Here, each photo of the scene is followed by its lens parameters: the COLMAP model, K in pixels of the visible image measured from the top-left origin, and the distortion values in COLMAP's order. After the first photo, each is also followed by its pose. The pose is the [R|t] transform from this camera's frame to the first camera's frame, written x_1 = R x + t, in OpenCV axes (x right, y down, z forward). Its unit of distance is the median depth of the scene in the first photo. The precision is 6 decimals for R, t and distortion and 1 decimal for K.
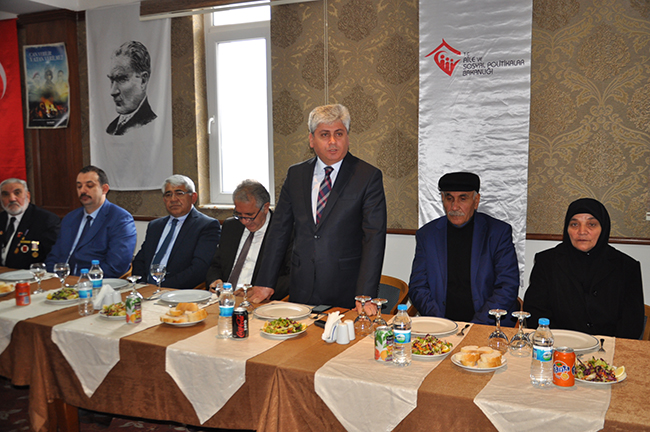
lens RADIAL K [[673.8, 0, 325.1], [0, 673.8, 216.4], [0, 0, 1]] dist [0.011086, 0.000000]
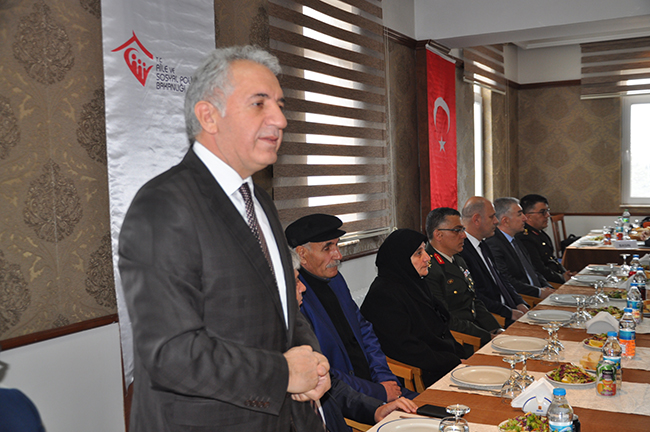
lens RADIAL K [[696.4, 0, 325.0], [0, 696.4, 216.2], [0, 0, 1]] dist [-0.003820, 0.000000]
pose [[0.067157, -0.051338, 0.996421, -0.525877], [0.125996, 0.991117, 0.042573, -0.081929], [-0.989755, 0.122686, 0.073029, 0.776922]]
